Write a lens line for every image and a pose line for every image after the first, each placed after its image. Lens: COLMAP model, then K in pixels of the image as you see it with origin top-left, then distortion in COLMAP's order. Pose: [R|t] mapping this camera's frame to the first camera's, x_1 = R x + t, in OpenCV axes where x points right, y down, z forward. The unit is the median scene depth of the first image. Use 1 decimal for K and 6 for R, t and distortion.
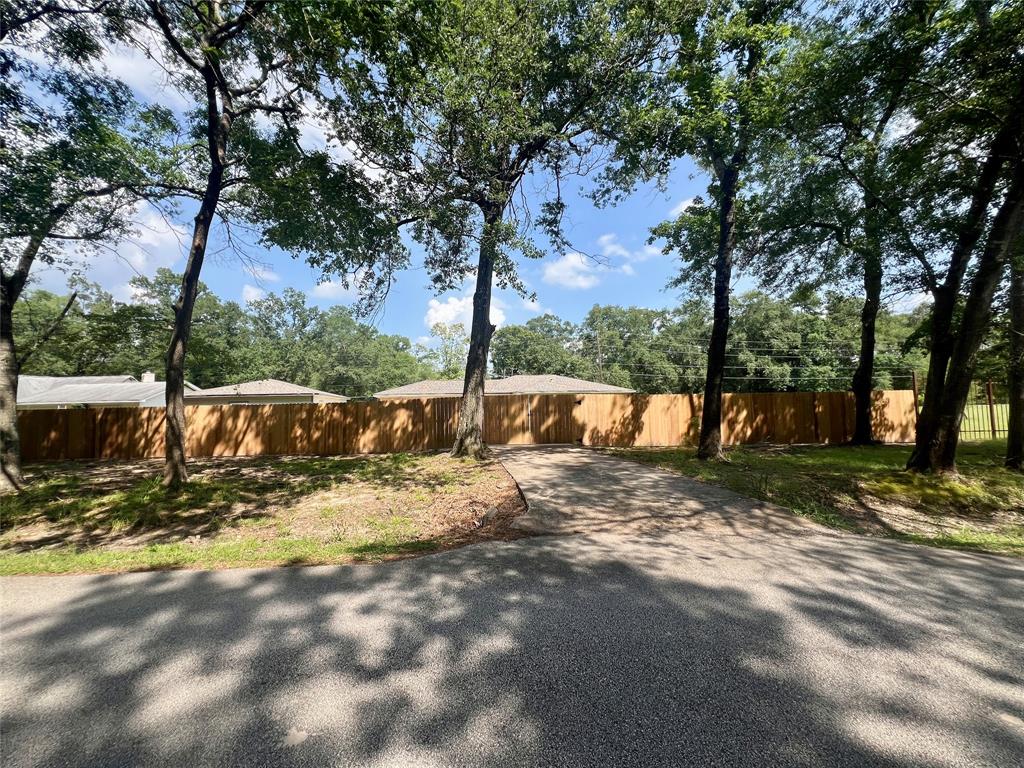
lens RADIAL K [[410.8, 0, 512.9], [0, 410.8, 385.8], [0, 0, 1]] dist [0.000070, -0.000030]
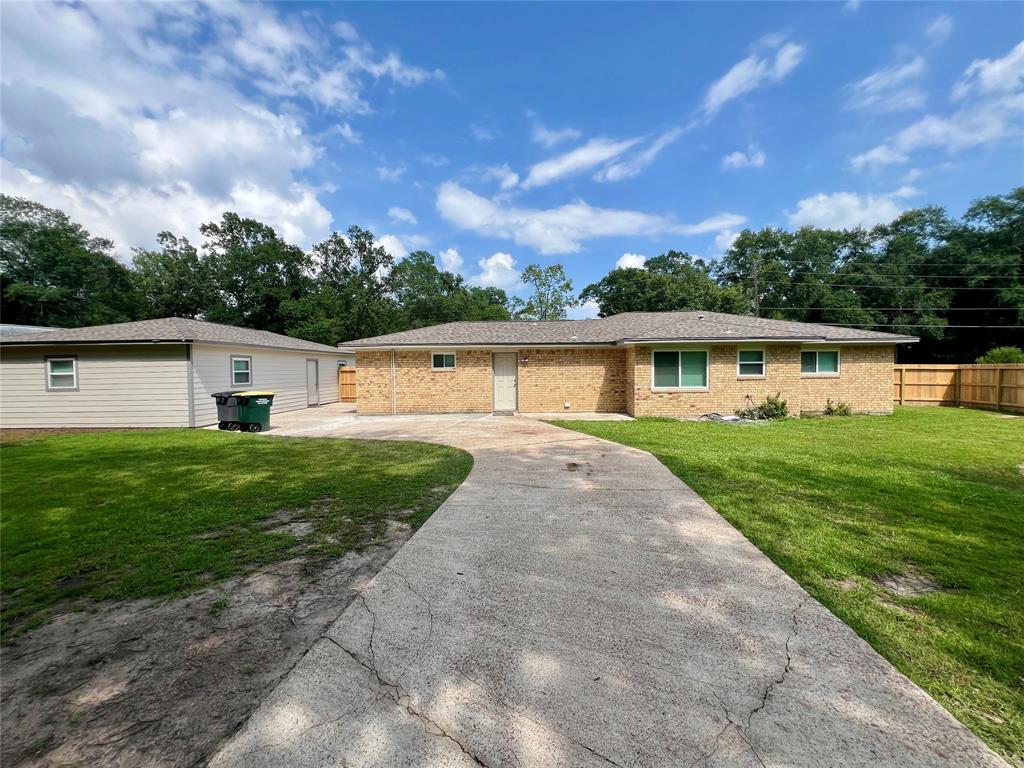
lens RADIAL K [[414.5, 0, 508.0], [0, 414.5, 382.4], [0, 0, 1]] dist [-0.000577, 0.000339]
pose [[0.962188, 0.021670, -0.271524, 0.002478], [0.001817, 0.996298, 0.085951, 0.007391], [0.272381, -0.083195, 0.958586, 0.170052]]
